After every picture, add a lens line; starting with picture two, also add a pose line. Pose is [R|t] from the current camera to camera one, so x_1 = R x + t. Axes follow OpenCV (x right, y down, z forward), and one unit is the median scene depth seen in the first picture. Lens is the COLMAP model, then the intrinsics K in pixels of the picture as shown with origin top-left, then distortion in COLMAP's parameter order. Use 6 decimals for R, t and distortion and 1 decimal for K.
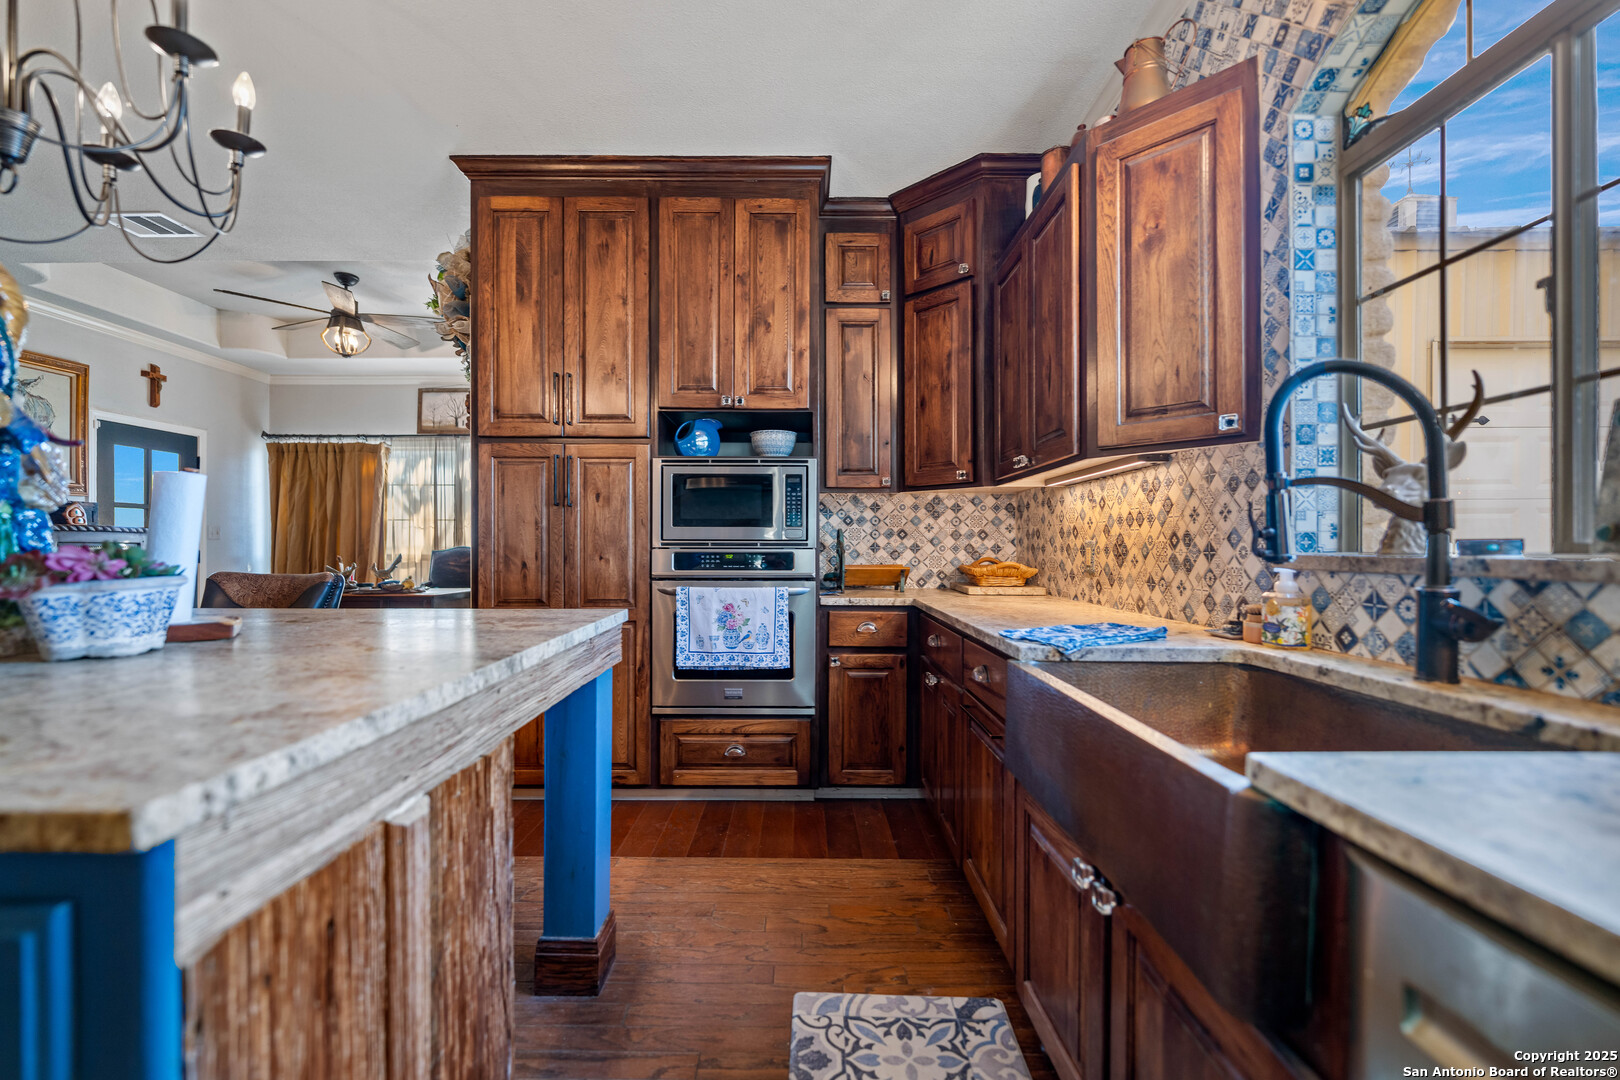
lens RADIAL K [[670.4, 0, 808.8], [0, 670.4, 541.3], [0, 0, 1]] dist [-0.000354, 0.000033]
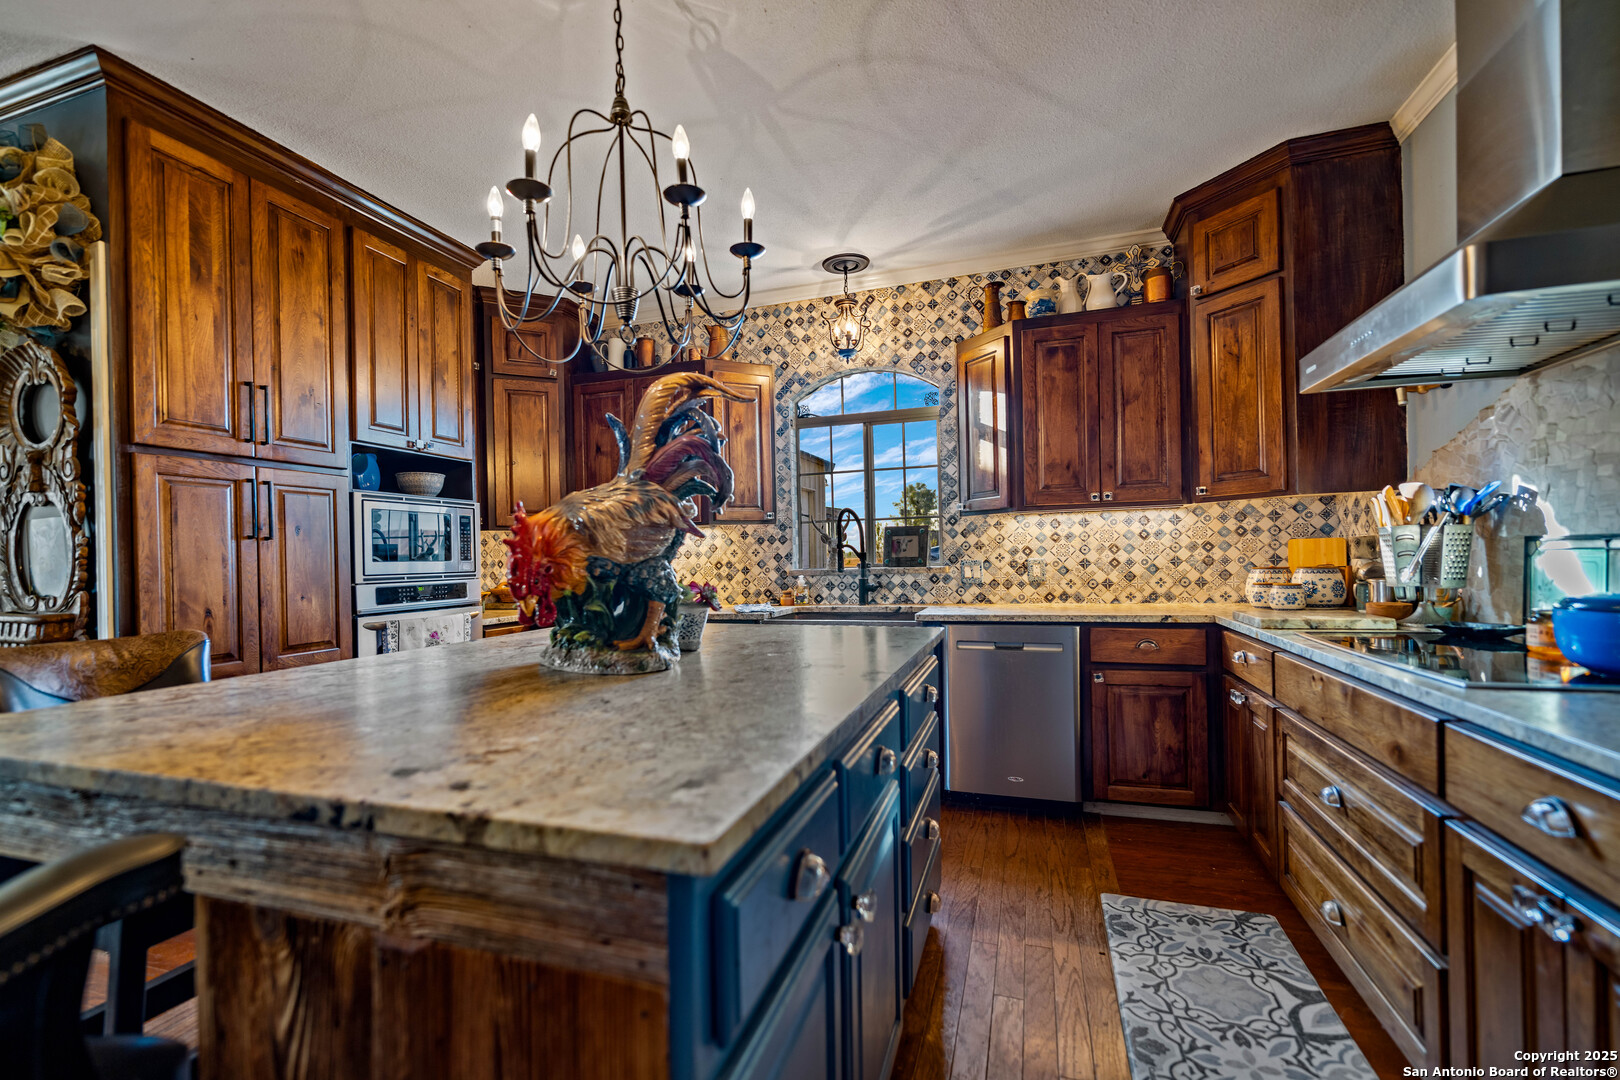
lens RADIAL K [[670.4, 0, 815.1], [0, 670.4, 549.7], [0, 0, 1]] dist [-0.000354, 0.000033]
pose [[0.312572, 0.002319, 0.949891, -0.953914], [0.017537, 0.999812, -0.008212, -0.020450], [-0.949732, 0.019226, 0.312472, 0.061877]]
